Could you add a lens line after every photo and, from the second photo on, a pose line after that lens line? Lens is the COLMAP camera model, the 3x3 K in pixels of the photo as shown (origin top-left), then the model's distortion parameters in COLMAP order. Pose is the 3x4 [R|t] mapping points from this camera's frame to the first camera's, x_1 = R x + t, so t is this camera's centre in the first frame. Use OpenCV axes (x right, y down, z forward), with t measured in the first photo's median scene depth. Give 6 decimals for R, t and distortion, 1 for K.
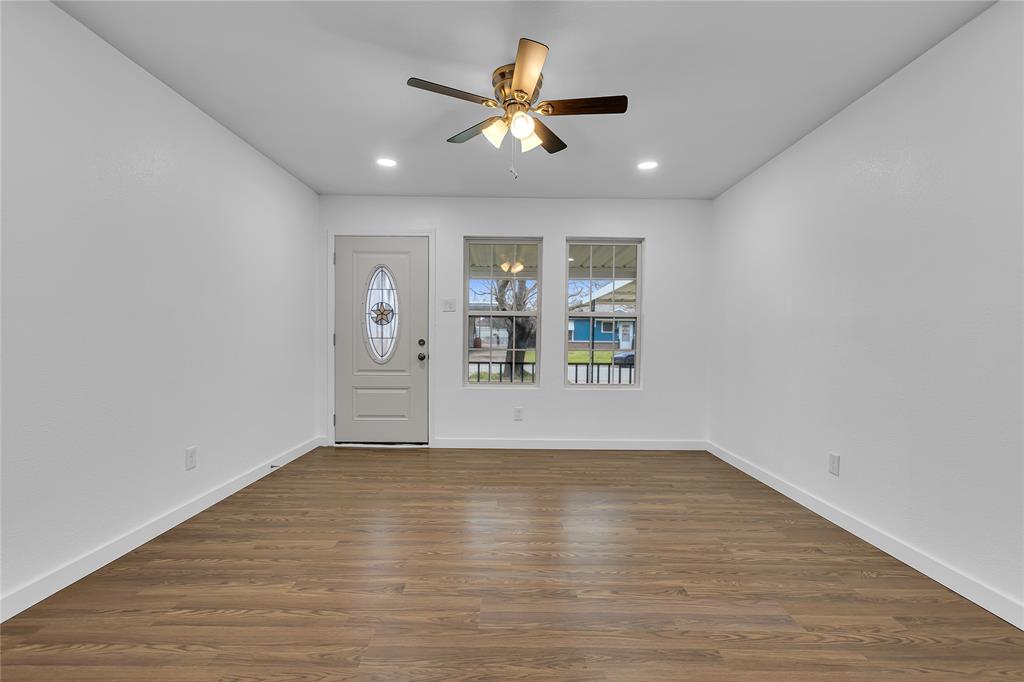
lens RADIAL K [[447.9, 0, 506.5], [0, 447.9, 354.5], [0, 0, 1]] dist [0.002774, 0.000224]
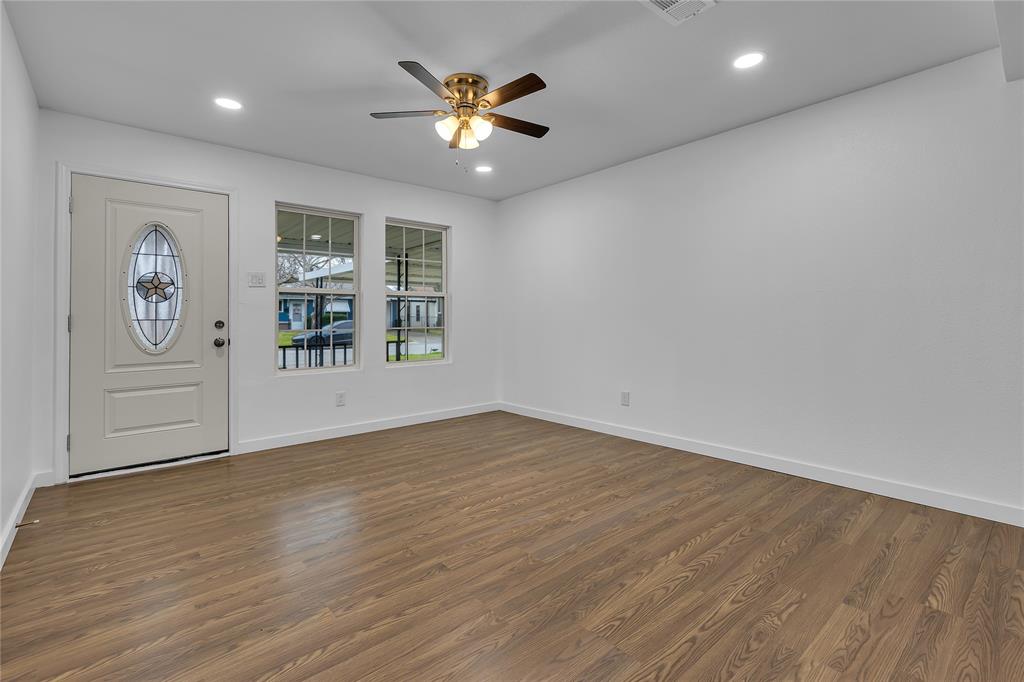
lens RADIAL K [[464.0, 0, 499.5], [0, 464.0, 313.5], [0, 0, 1]] dist [0.003104, -0.000019]
pose [[0.769448, -0.008099, 0.638658, -0.335799], [0.036849, 0.998817, -0.031730, -0.001638], [-0.637646, 0.047949, 0.768836, 0.042134]]
